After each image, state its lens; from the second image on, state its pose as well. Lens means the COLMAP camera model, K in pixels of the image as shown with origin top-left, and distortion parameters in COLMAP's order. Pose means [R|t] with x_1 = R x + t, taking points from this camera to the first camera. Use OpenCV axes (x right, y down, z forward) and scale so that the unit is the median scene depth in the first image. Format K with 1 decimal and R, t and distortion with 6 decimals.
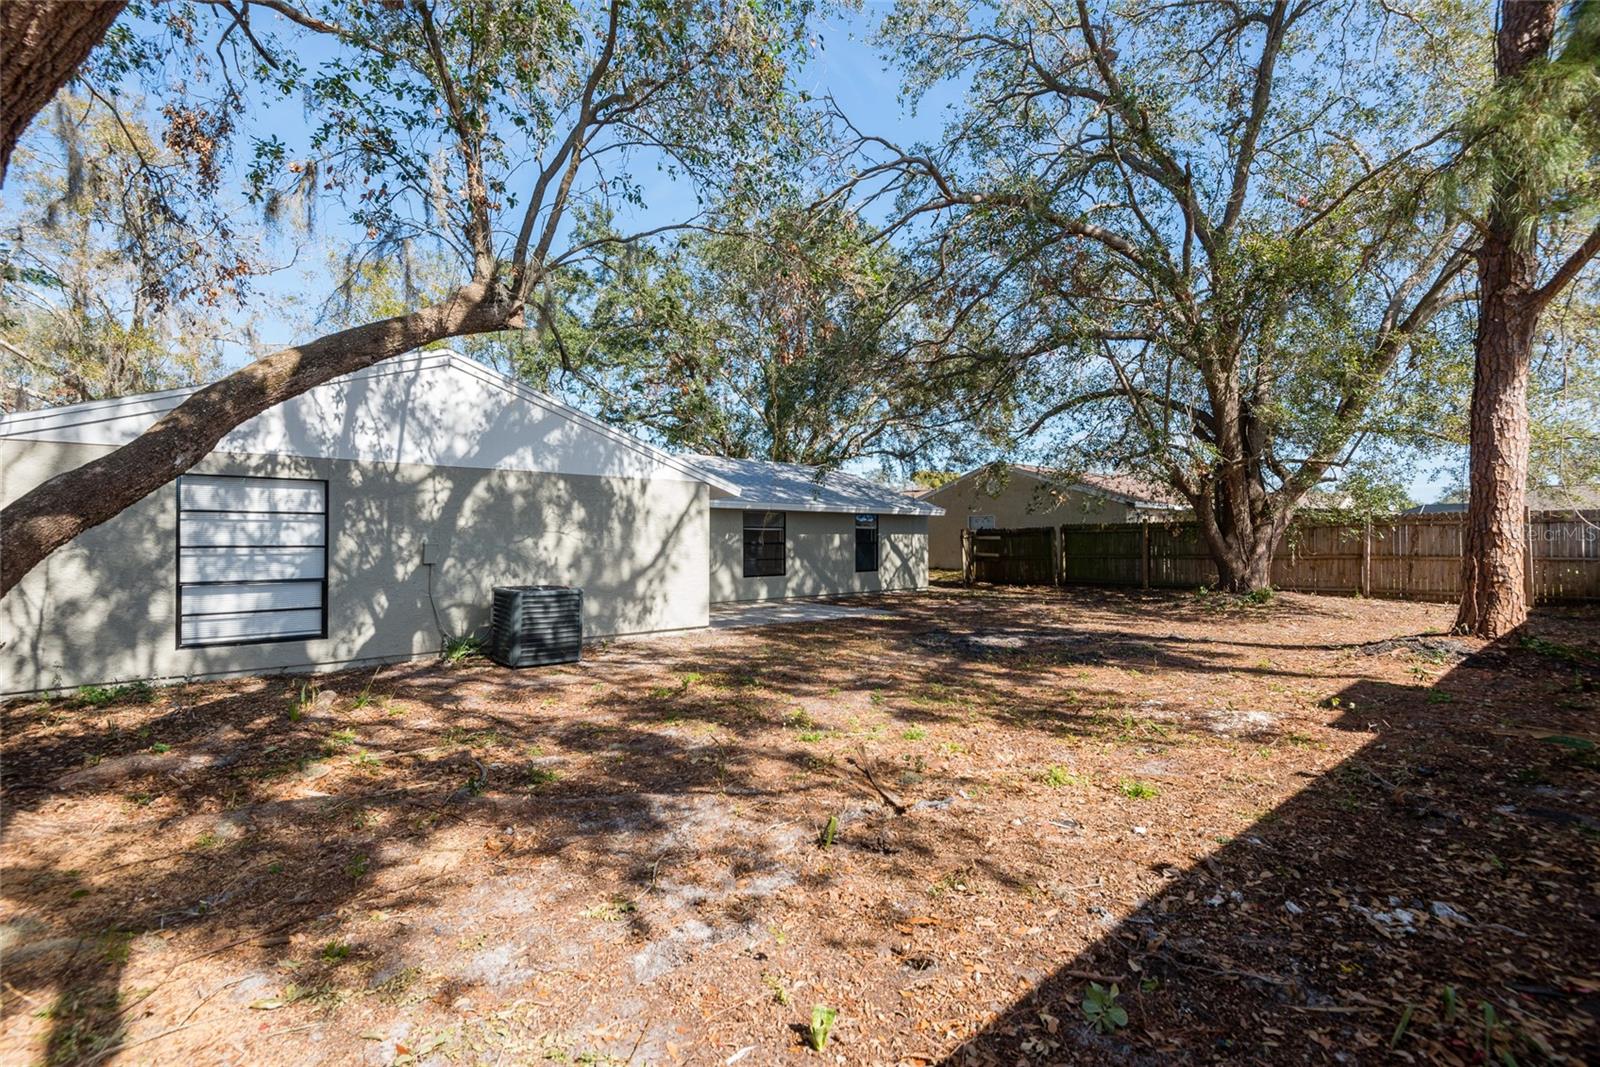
lens RADIAL K [[720.8, 0, 796.5], [0, 720.8, 523.5], [0, 0, 1]] dist [0.030431, -0.000410]
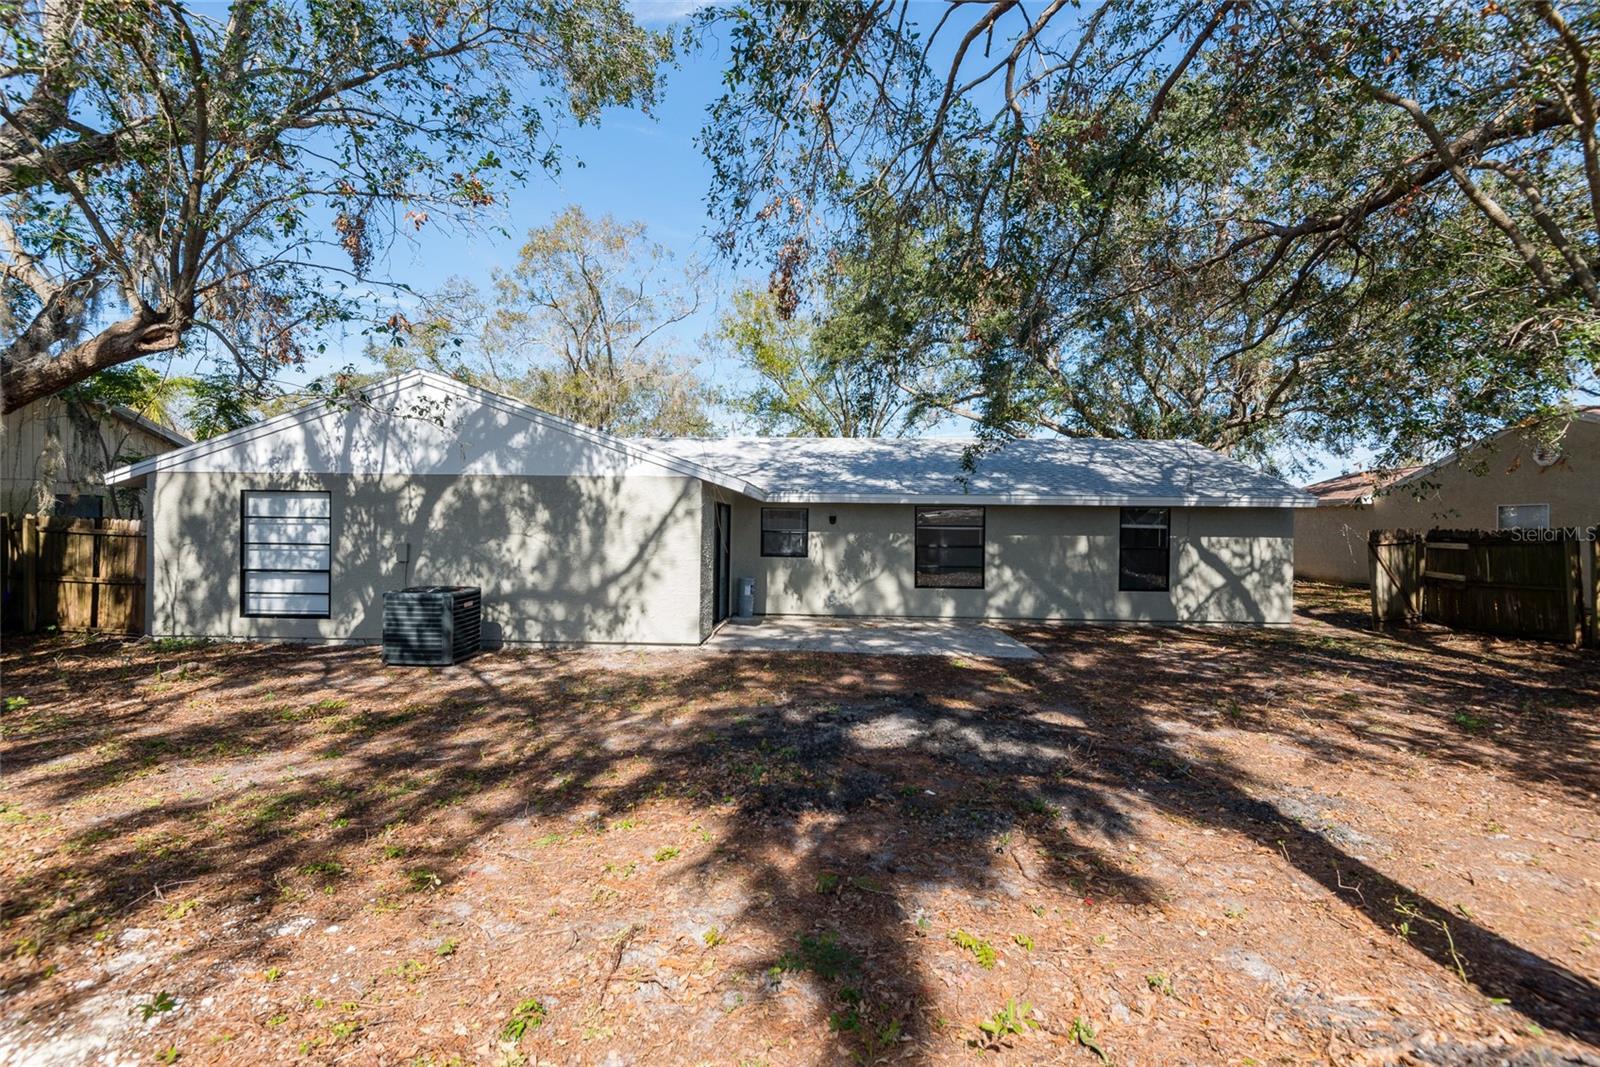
lens RADIAL K [[725.6, 0, 800.0], [0, 725.6, 533.5], [0, 0, 1]] dist [0.033358, 0.000111]
pose [[0.723750, 0.016706, -0.689860, 0.655155], [0.003891, 0.999592, 0.028289, -0.016901], [0.690052, -0.023159, 0.723390, 0.536269]]
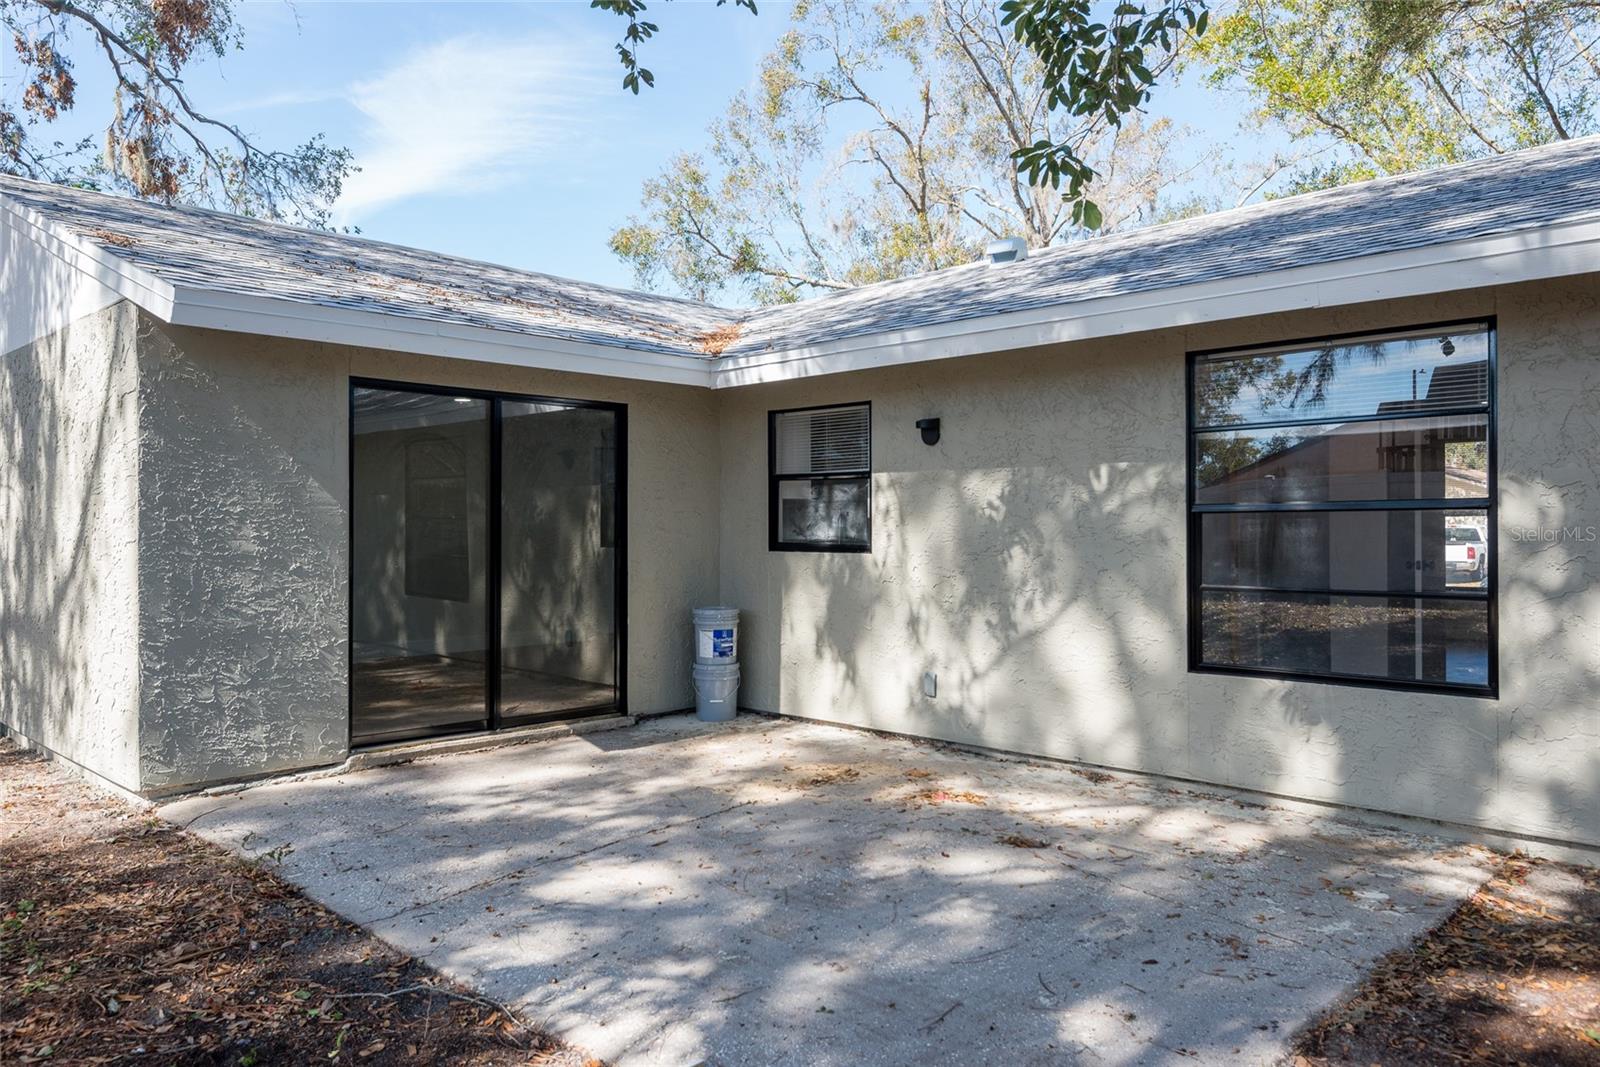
lens RADIAL K [[1132.9, 0, 800.0], [0, 1132.9, 533.5], [0, 0, 1]] dist [0.006718, 0.001594]
pose [[0.079455, 0.006280, -0.996819, 0.410893], [0.027154, 0.999595, 0.008462, 0.048613], [0.996469, -0.027740, 0.079253, 1.440455]]
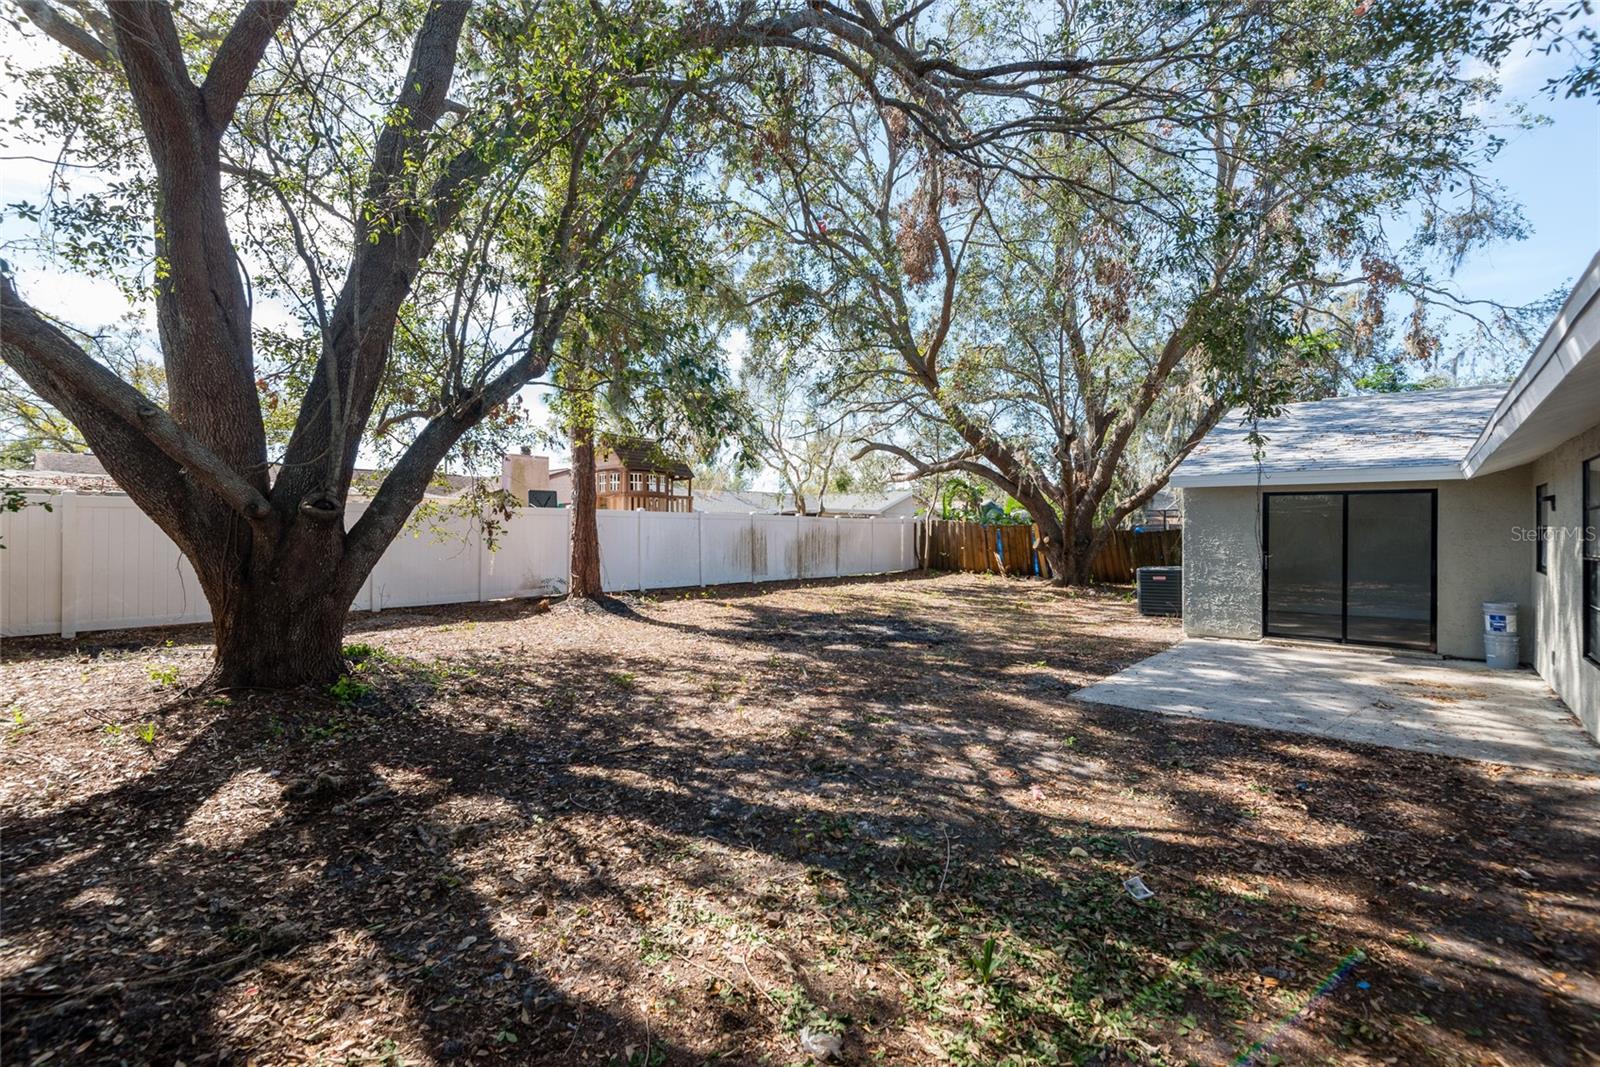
lens RADIAL K [[720.8, 0, 796.5], [0, 720.8, 523.5], [0, 0, 1]] dist [0.030431, -0.000410]
pose [[-0.993312, 0.004174, -0.115386, 0.544467], [0.007788, 0.999492, -0.030891, 0.033005], [0.115199, -0.031583, -0.992840, 2.167846]]
